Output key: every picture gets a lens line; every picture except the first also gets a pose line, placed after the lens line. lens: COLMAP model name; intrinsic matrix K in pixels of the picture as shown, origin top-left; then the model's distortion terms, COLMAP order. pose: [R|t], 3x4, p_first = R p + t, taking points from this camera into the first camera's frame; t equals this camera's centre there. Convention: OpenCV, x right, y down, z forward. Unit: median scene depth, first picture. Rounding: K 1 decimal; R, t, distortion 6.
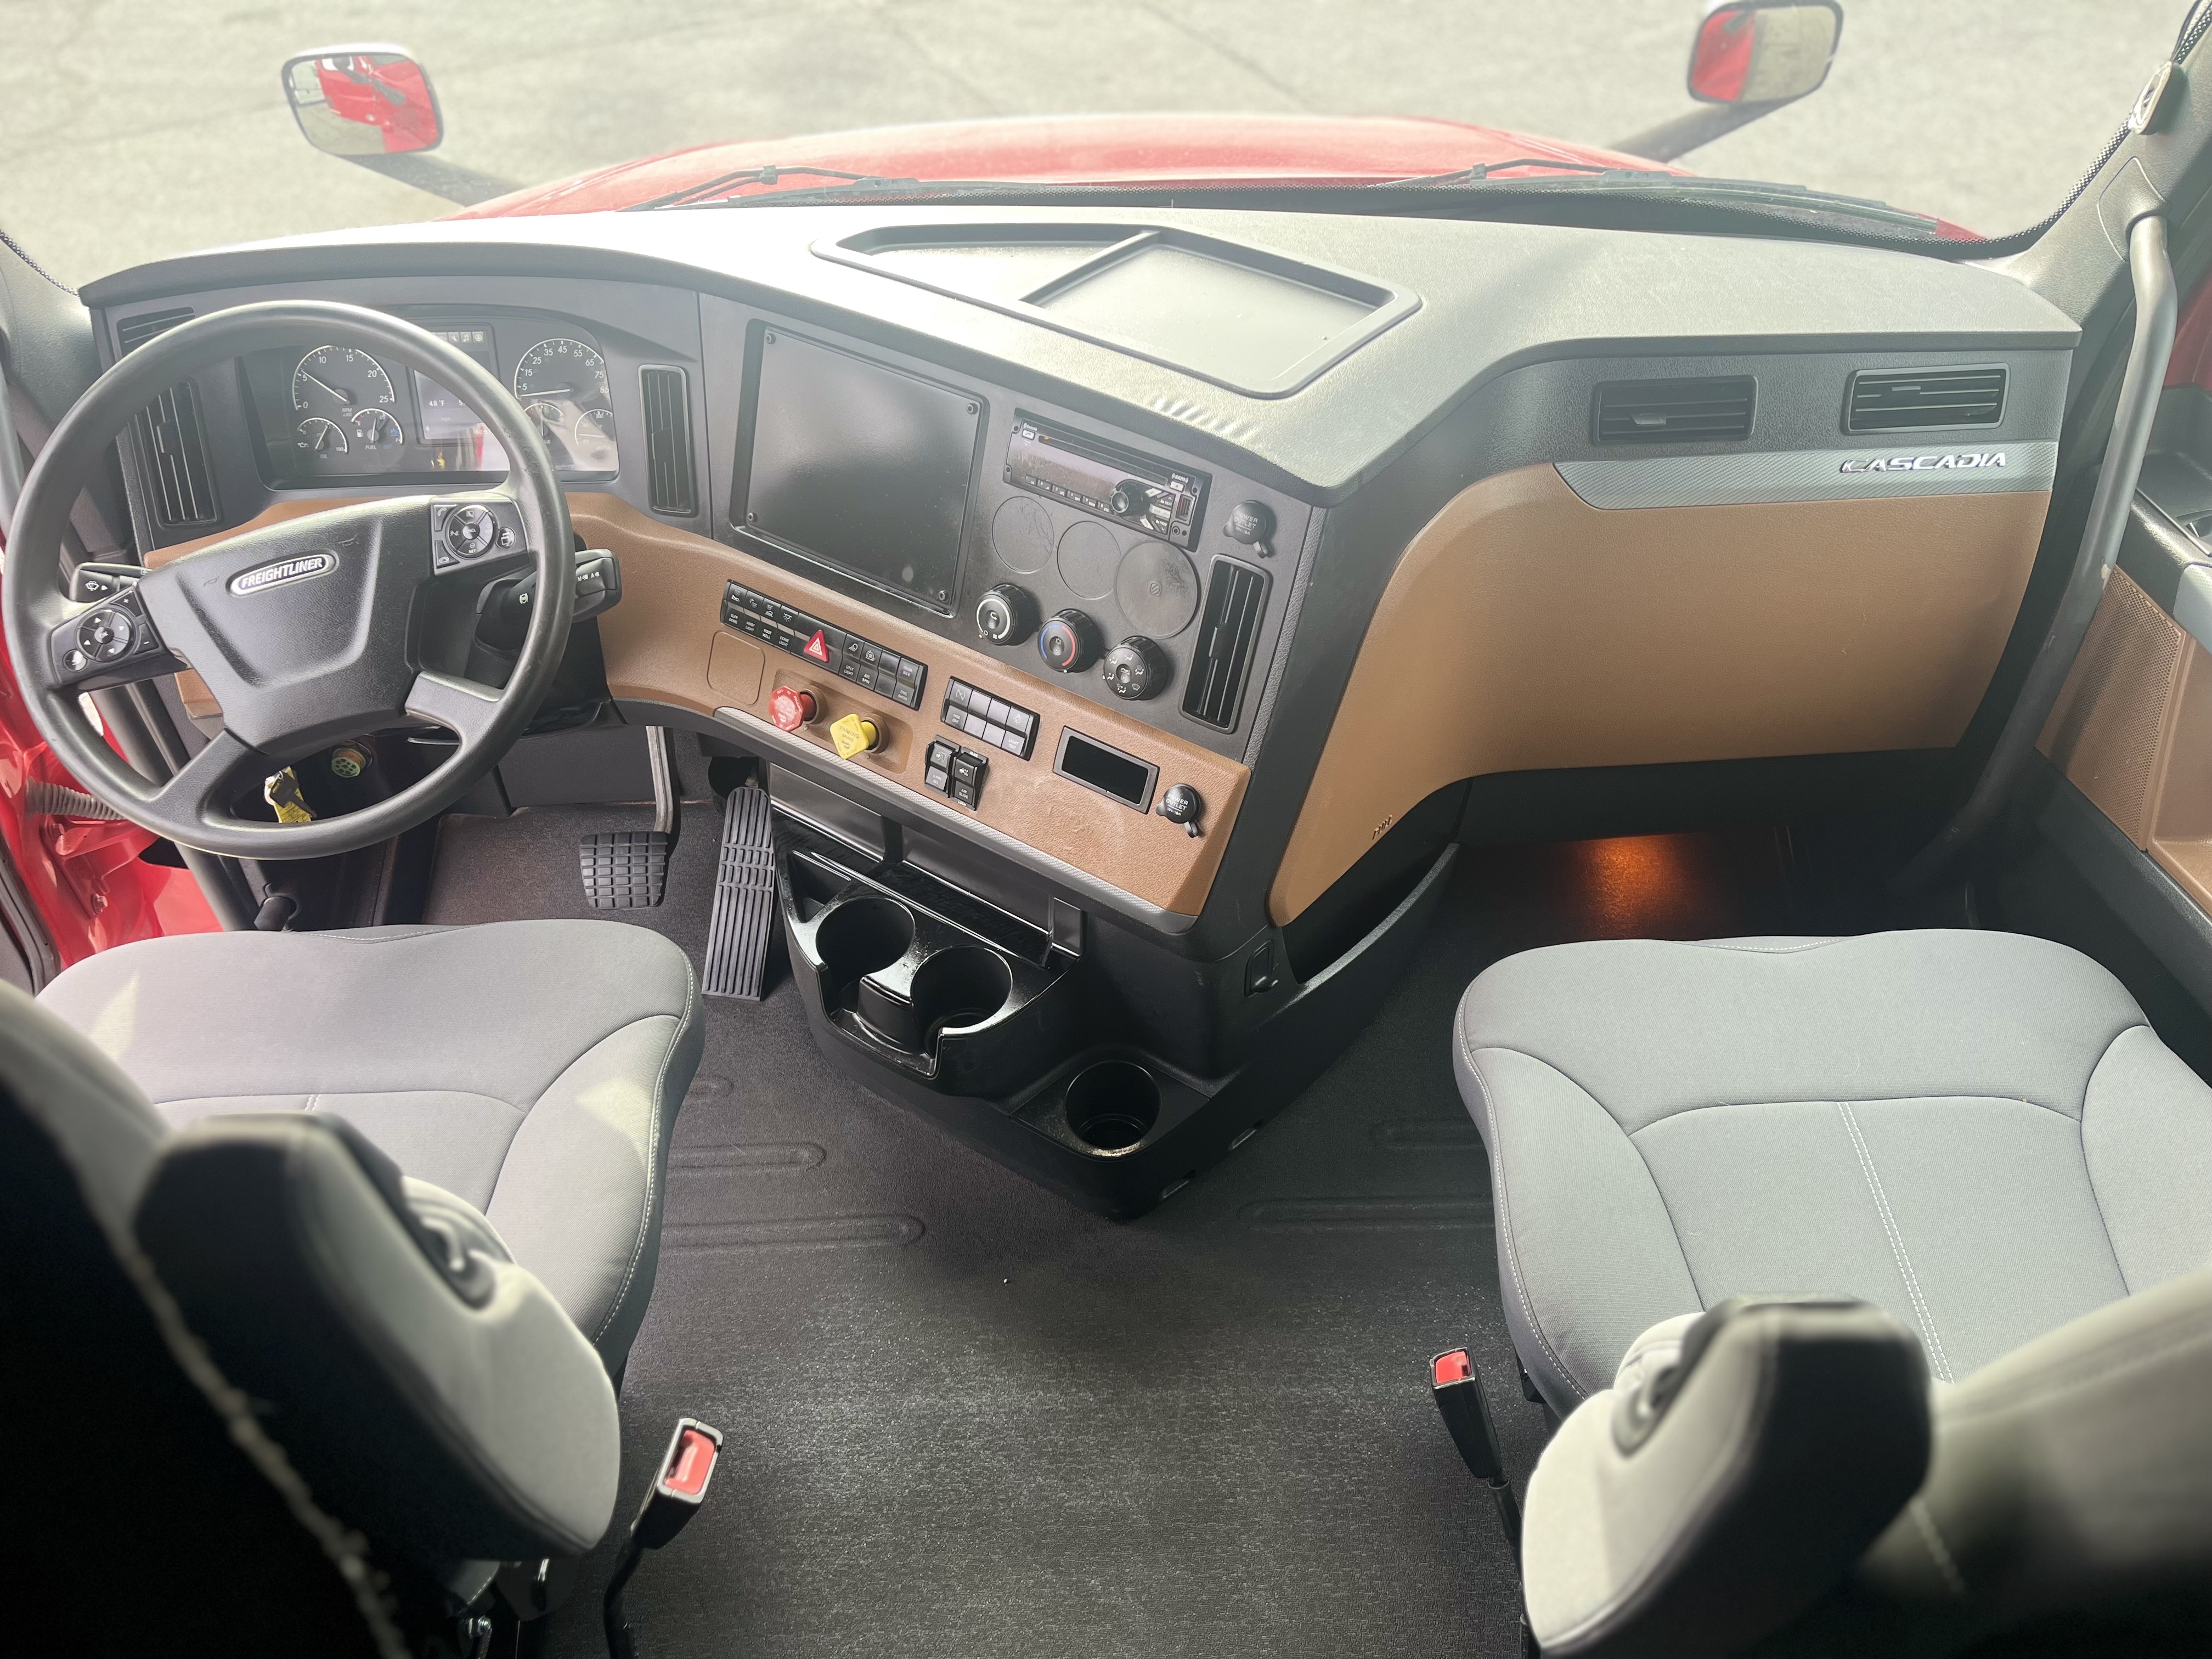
lens RADIAL K [[1709.8, 0, 1107.2], [0, 1709.8, 833.5], [0, 0, 1]] dist [0.032828, -0.021628]
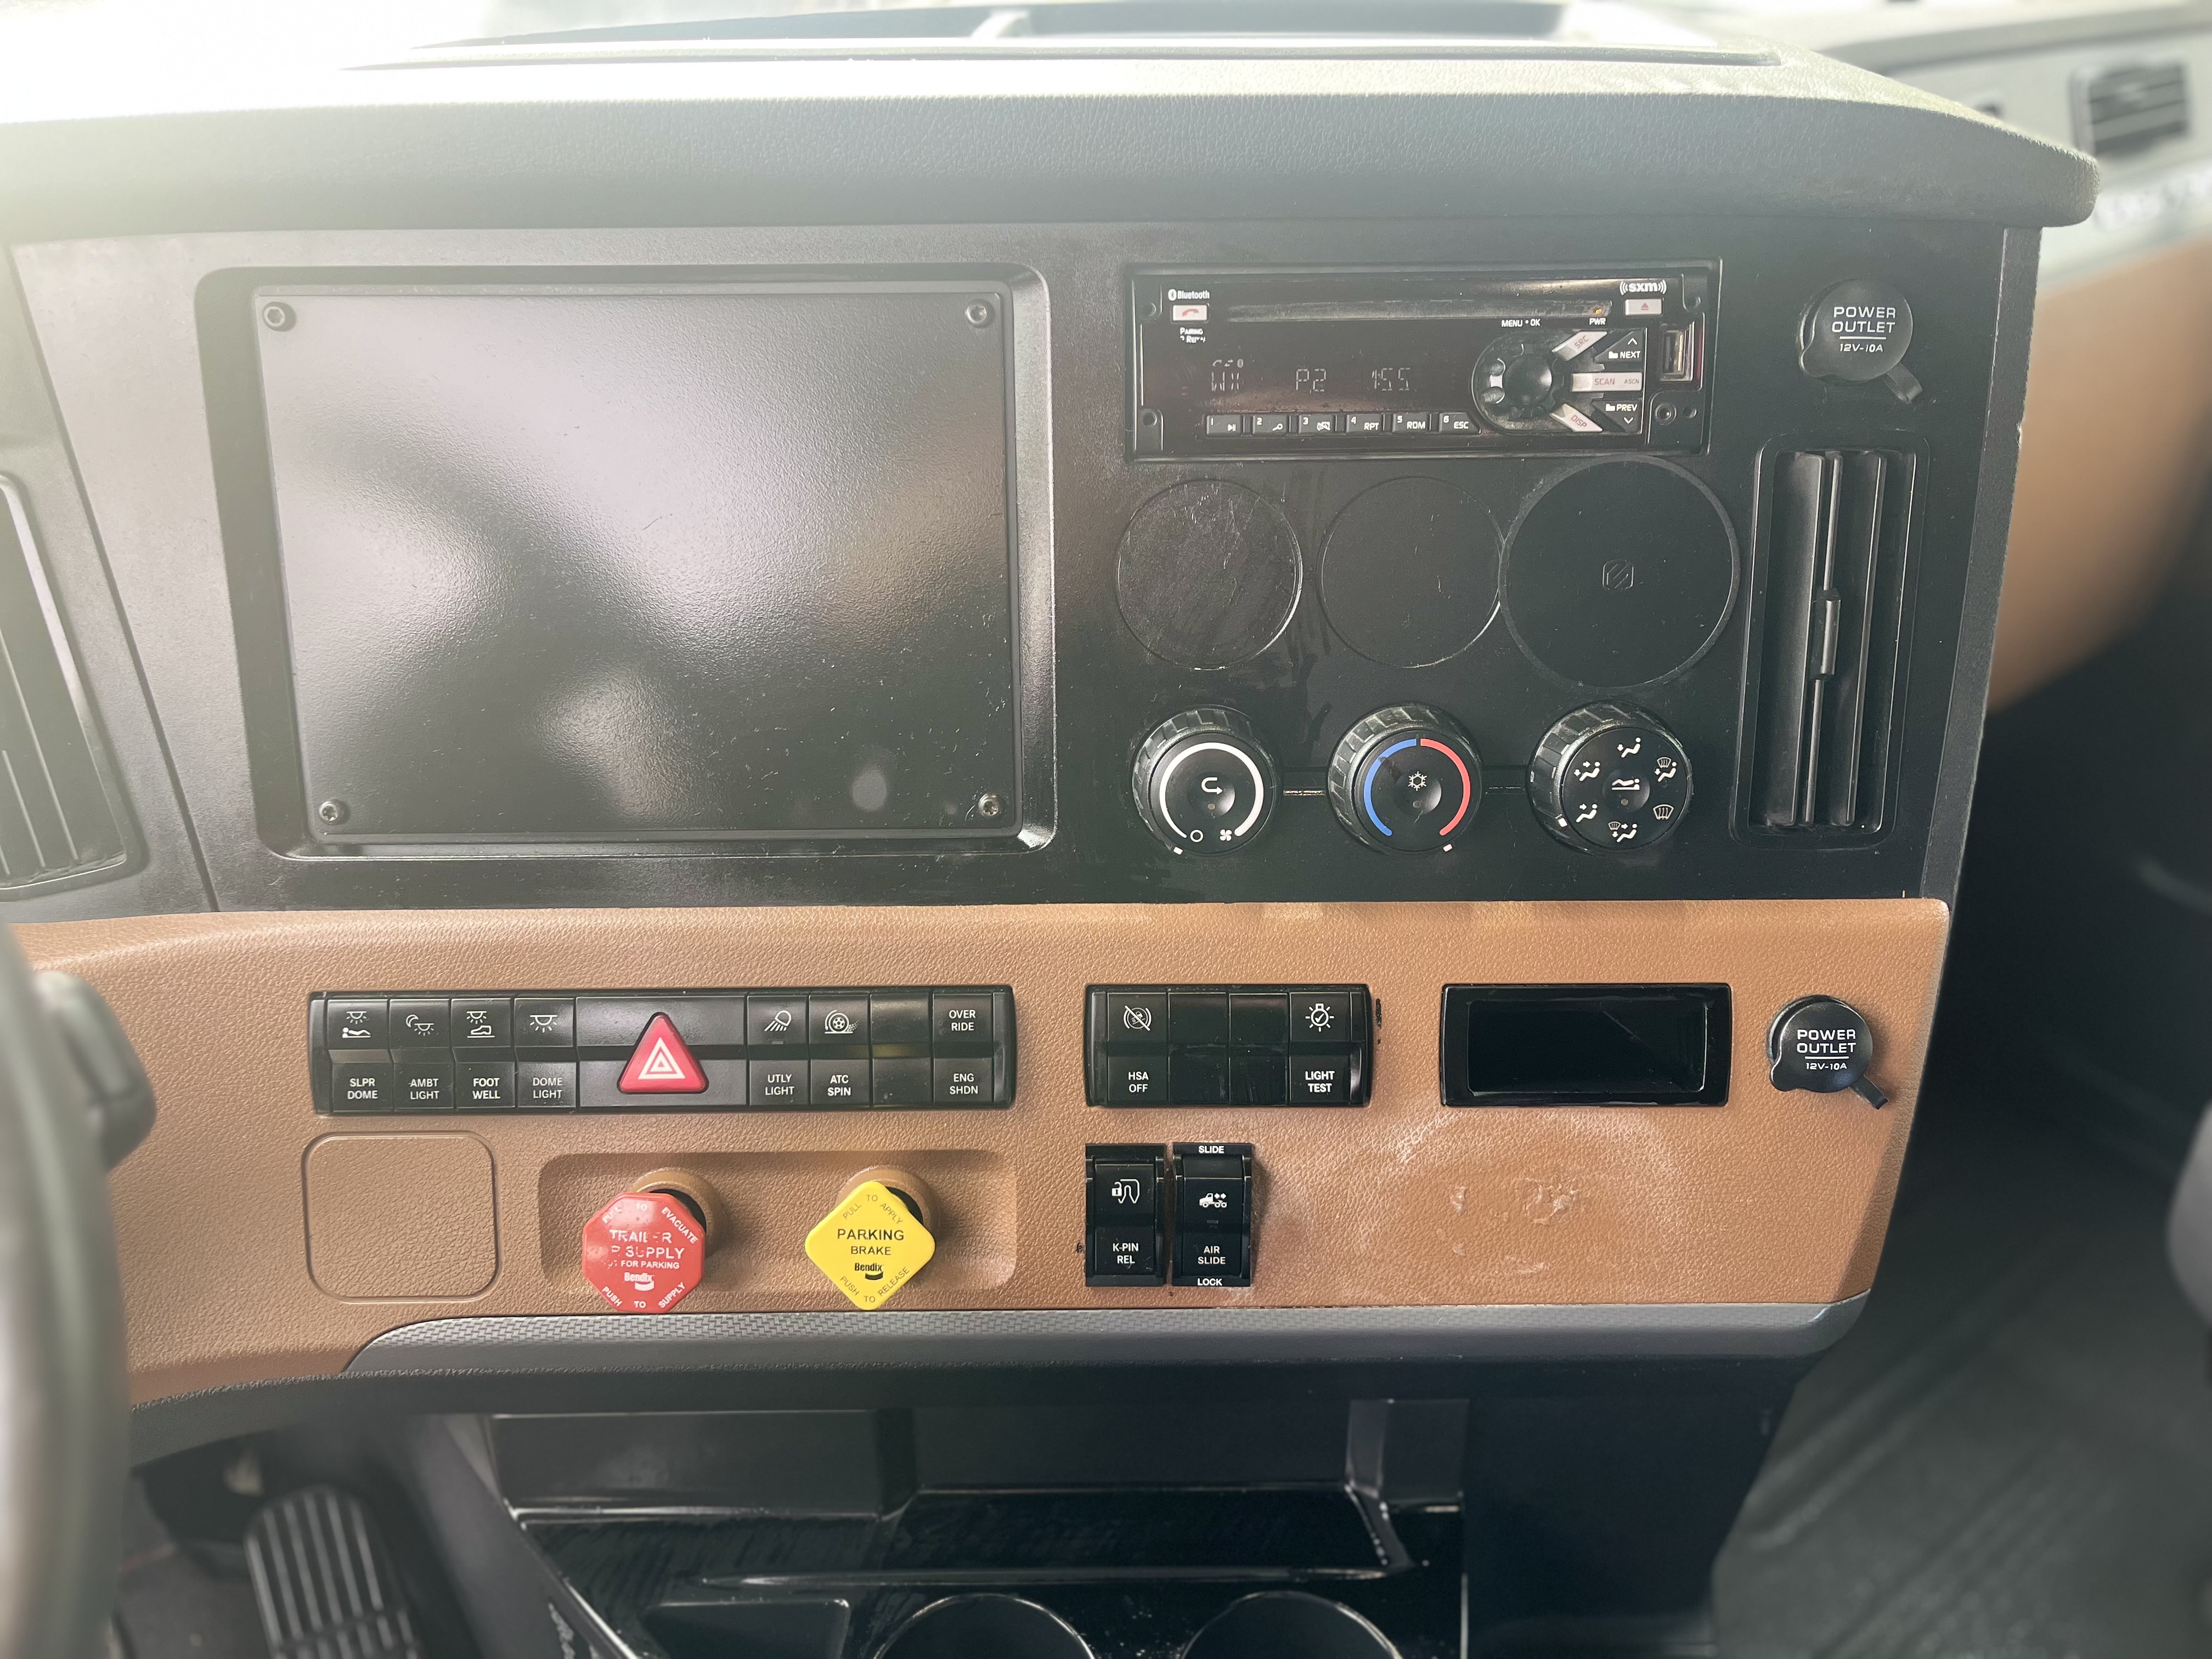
lens RADIAL K [[1709.8, 0, 1100.2], [0, 1709.8, 814.2], [0, 0, 1]] dist [0.032828, -0.021628]
pose [[0.831430, -0.305072, 0.464387, -0.254843], [0.384248, 0.919404, -0.083961, -0.093317], [-0.401346, 0.248248, 0.881643, 0.636799]]
